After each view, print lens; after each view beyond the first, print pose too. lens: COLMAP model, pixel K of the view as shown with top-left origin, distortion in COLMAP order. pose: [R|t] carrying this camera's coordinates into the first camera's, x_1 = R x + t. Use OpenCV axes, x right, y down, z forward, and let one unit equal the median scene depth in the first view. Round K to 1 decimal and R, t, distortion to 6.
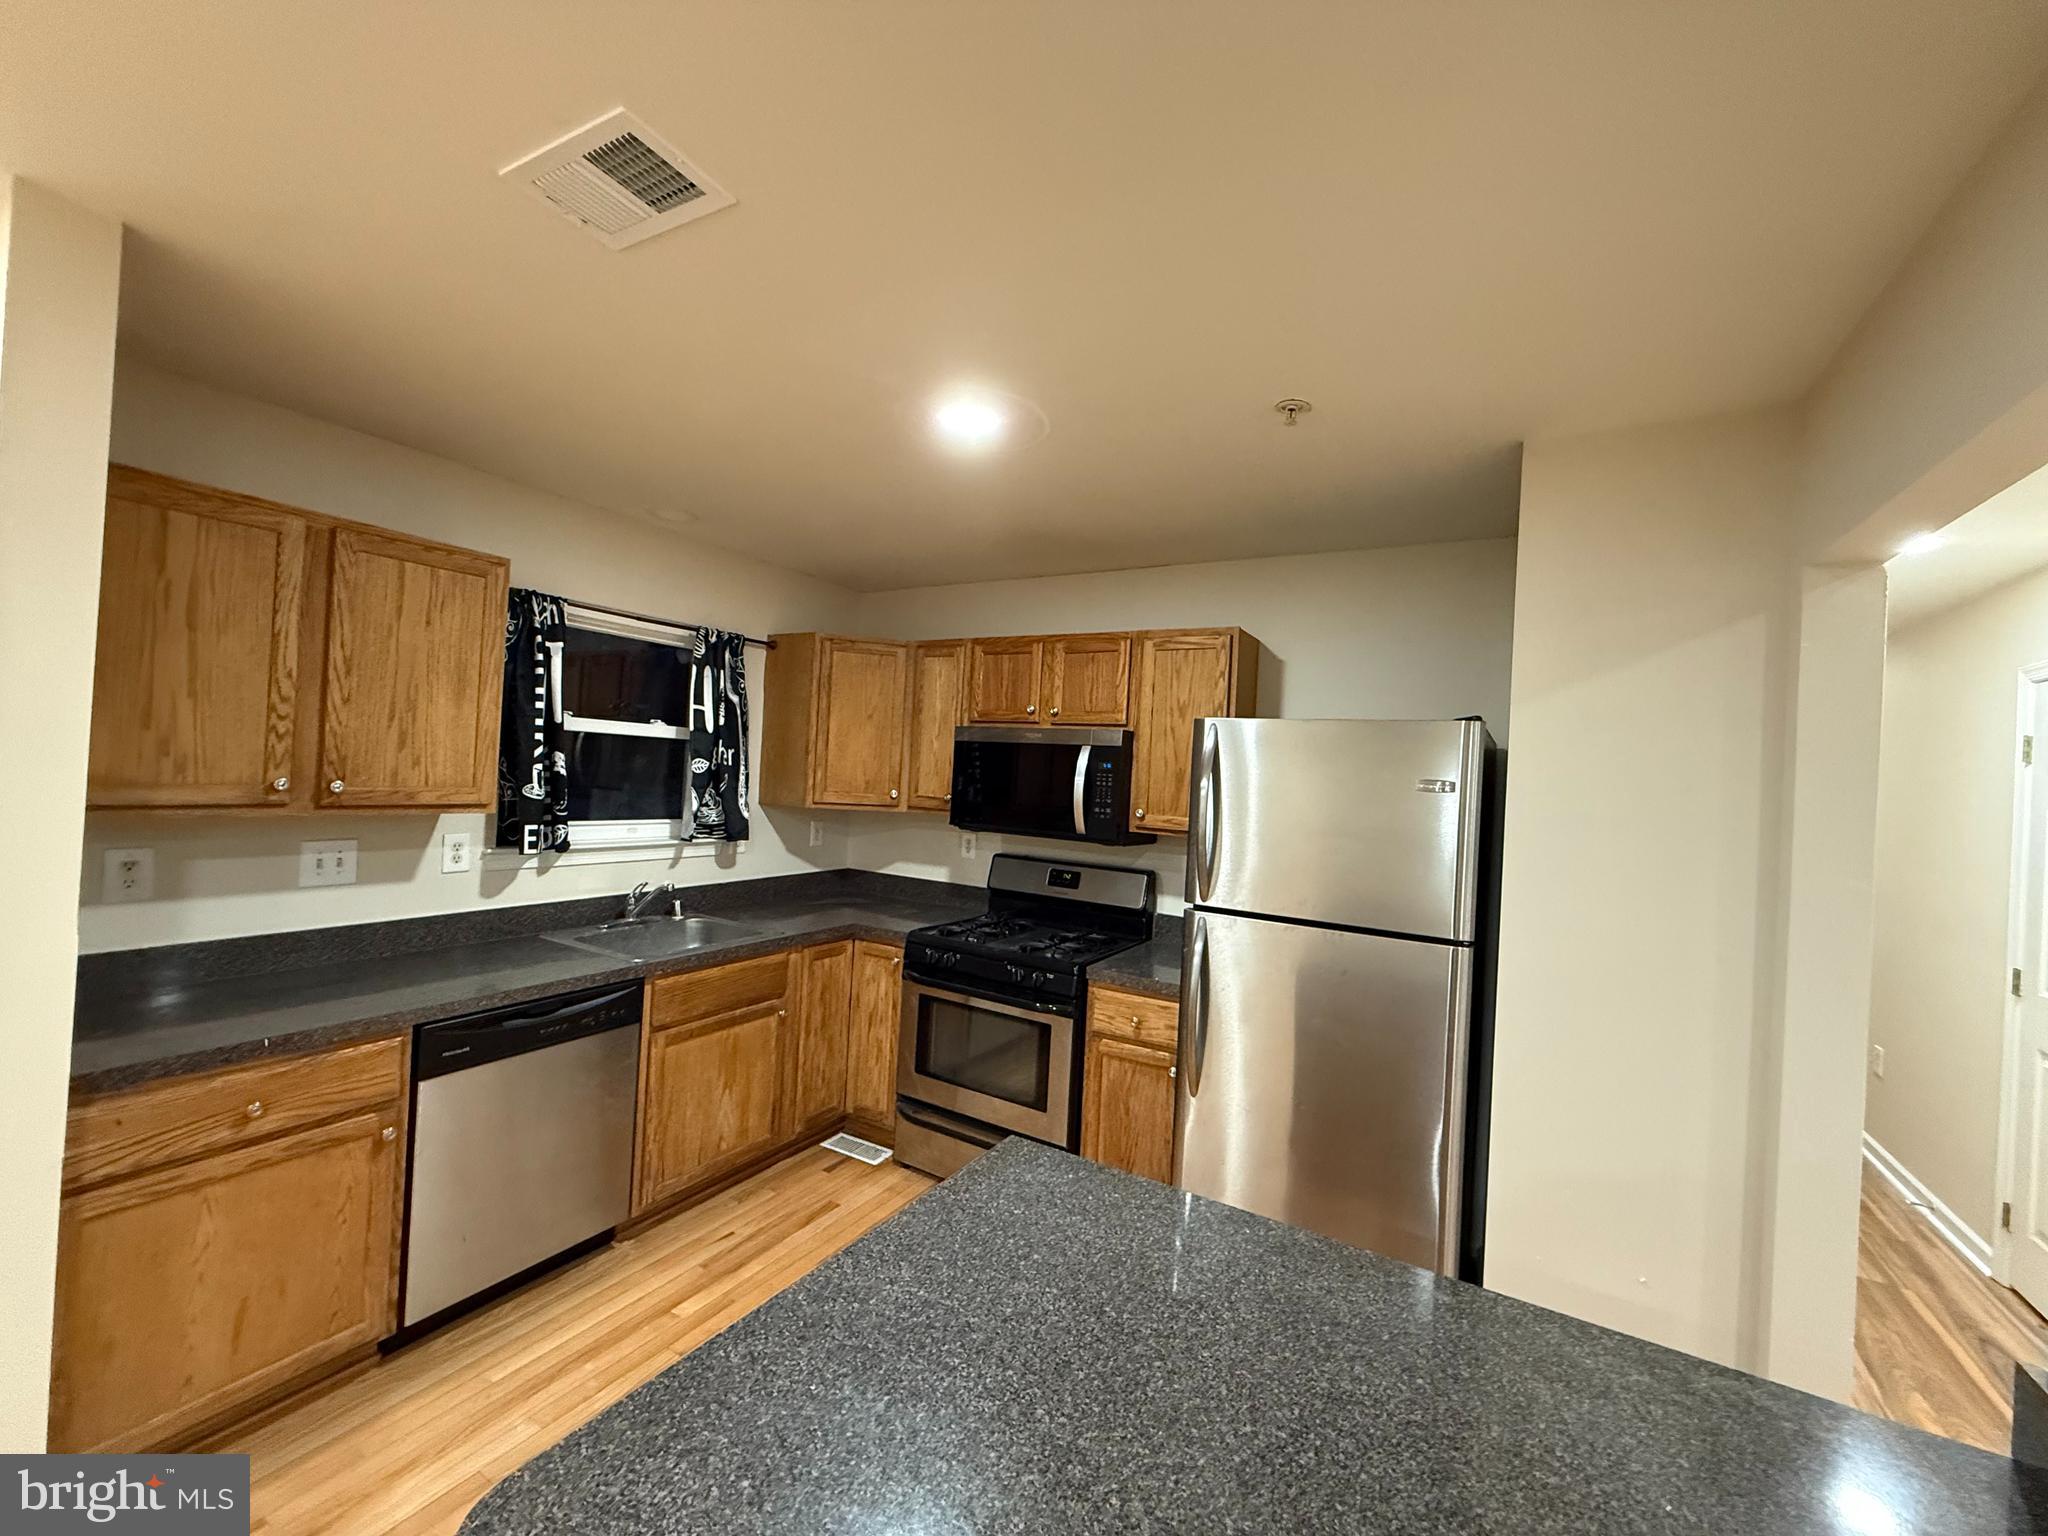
lens RADIAL K [[815.2, 0, 1020.1], [0, 815.2, 768.8], [0, 0, 1]] dist [0.001676, -0.000429]
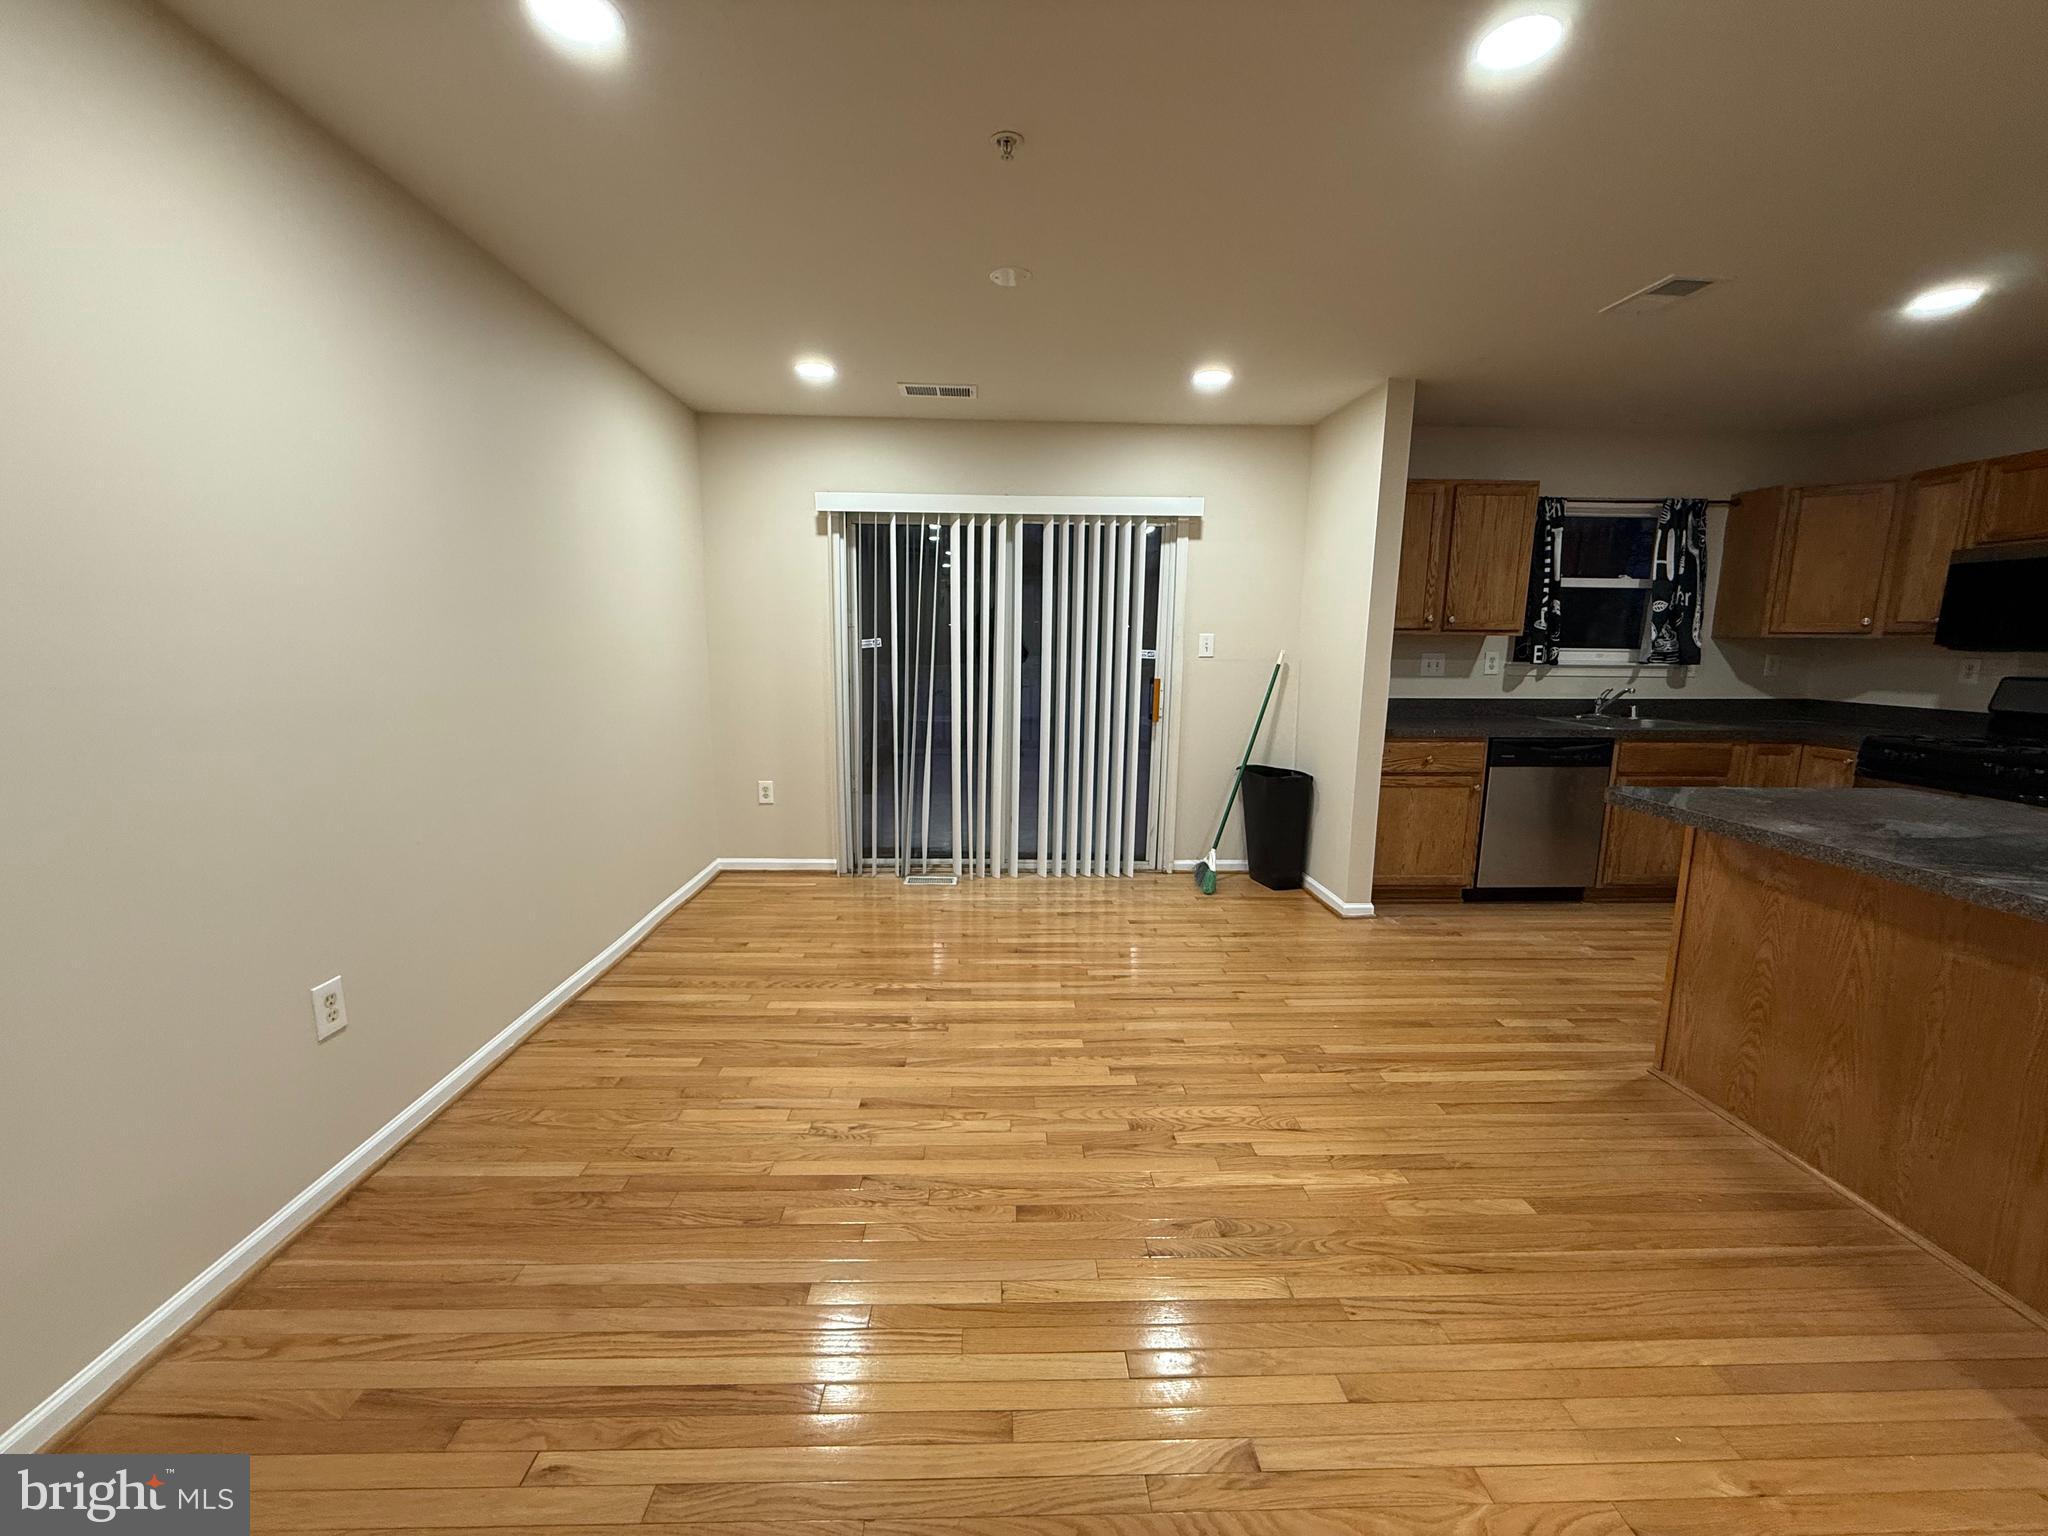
lens RADIAL K [[815.2, 0, 1020.1], [0, 815.2, 768.8], [0, 0, 1]] dist [0.001676, -0.000429]
pose [[0.539798, 0.087445, -0.837240, 0.216365], [0.022921, 0.992694, 0.118459, 0.091642], [0.841482, -0.083135, 0.533851, -0.725196]]
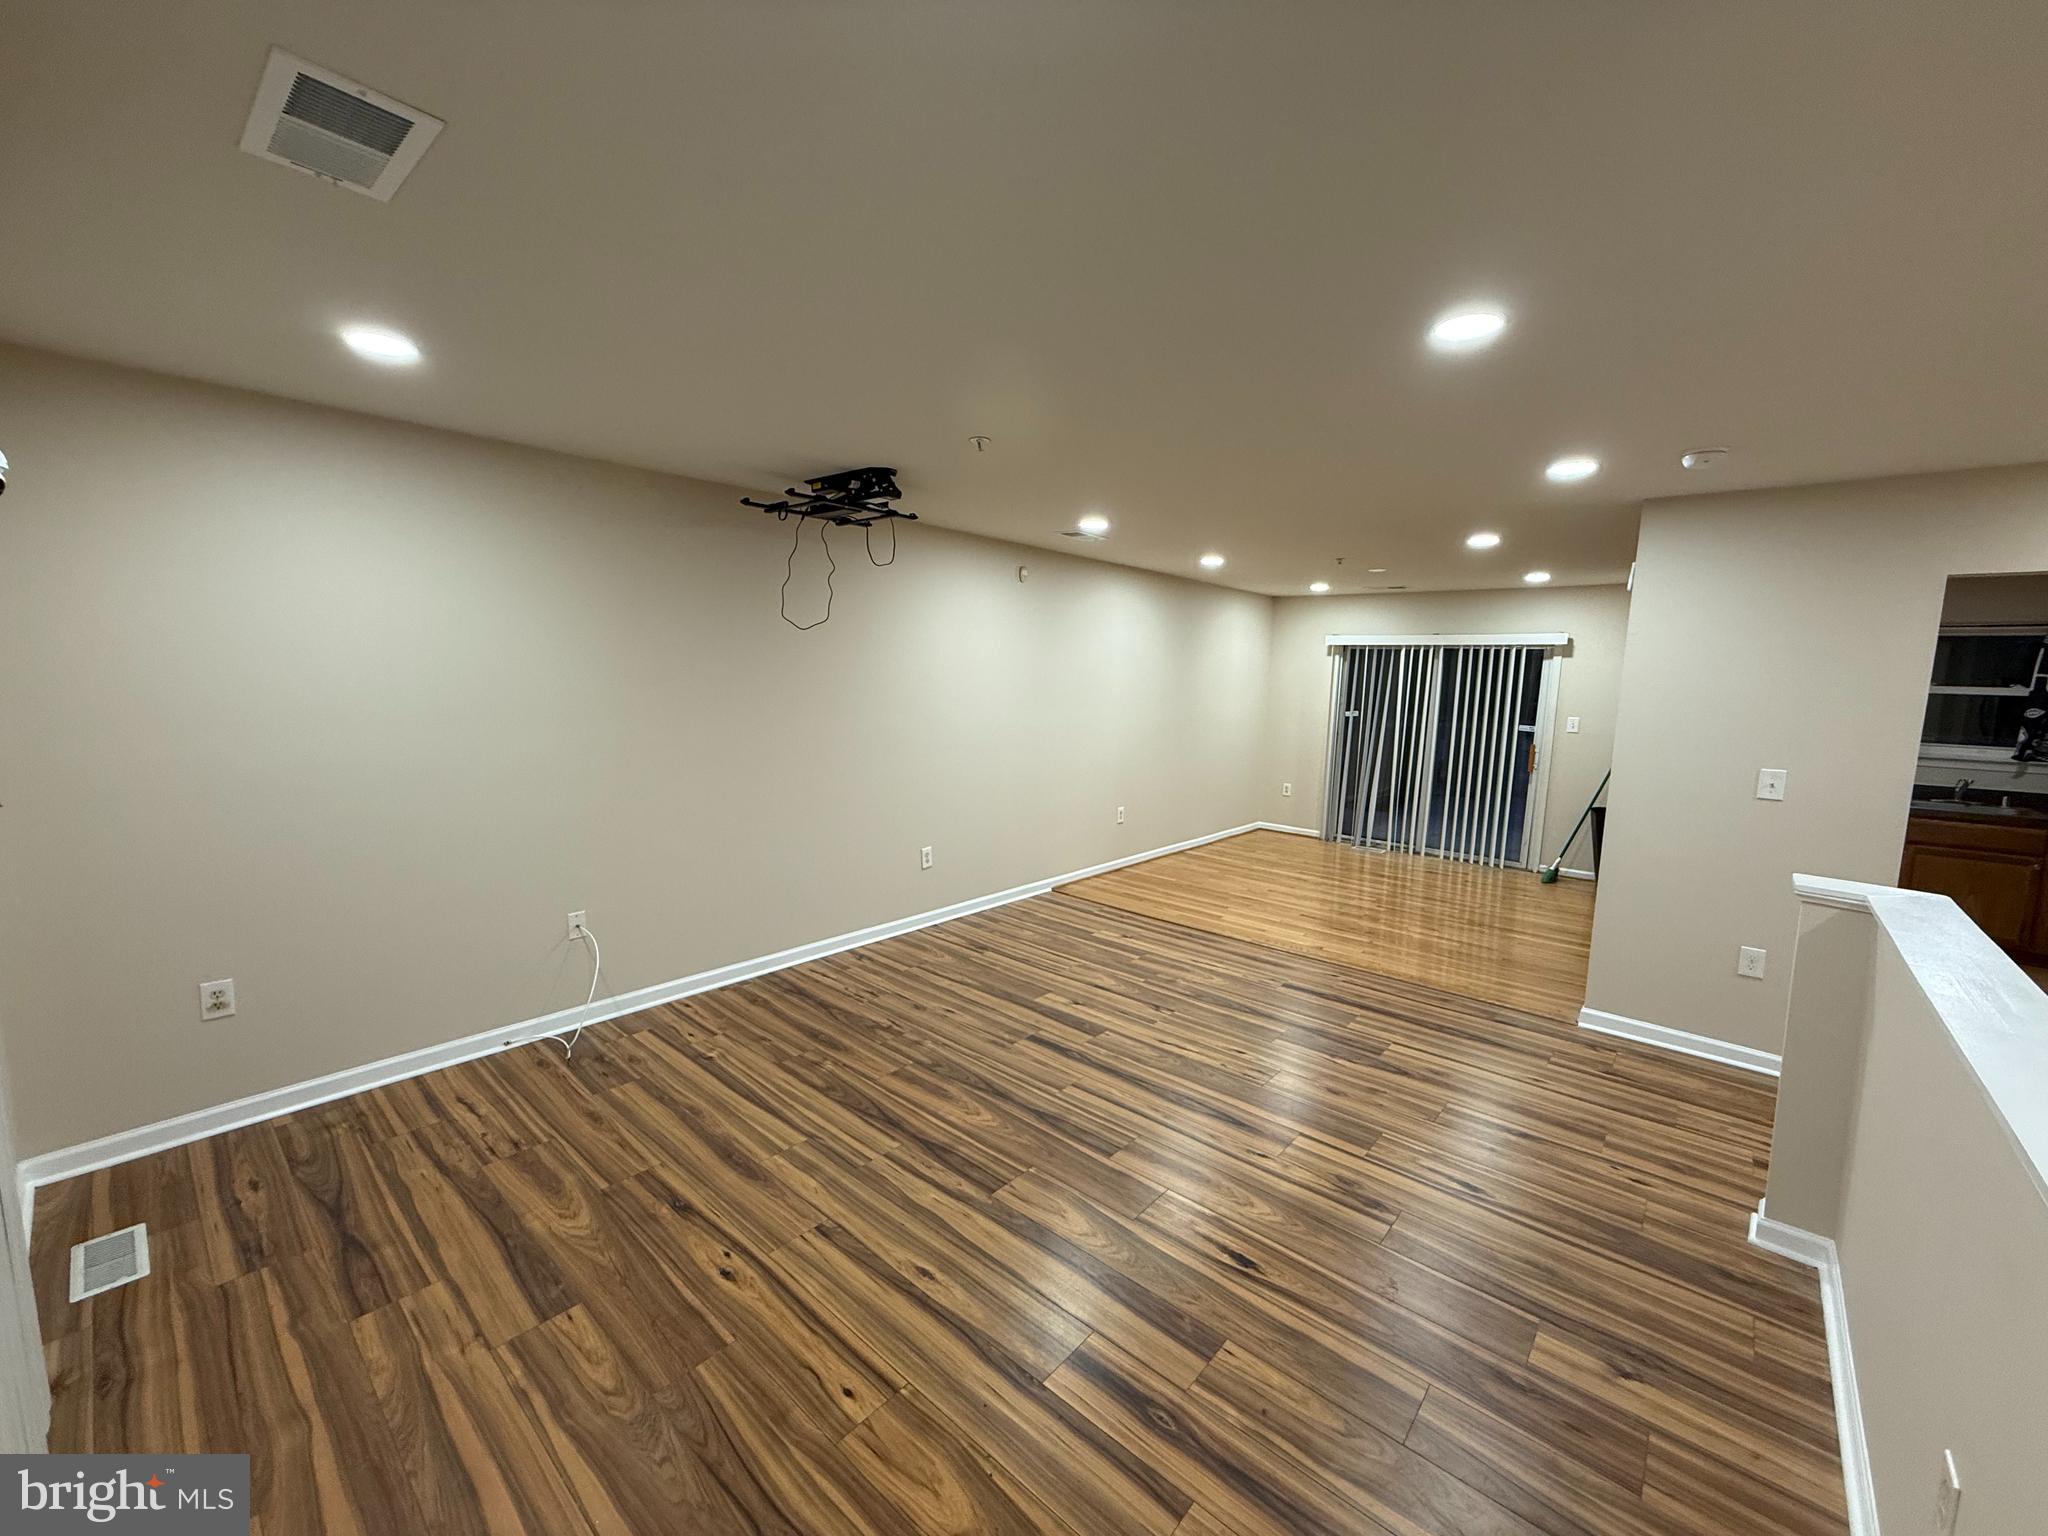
lens RADIAL K [[815.2, 0, 1020.1], [0, 815.2, 768.8], [0, 0, 1]] dist [0.001676, -0.000429]
pose [[-0.178815, 0.056165, -0.982278, 1.750071], [-0.031470, 0.997532, 0.062766, 0.076465], [0.983379, 0.042136, -0.176606, -0.733834]]
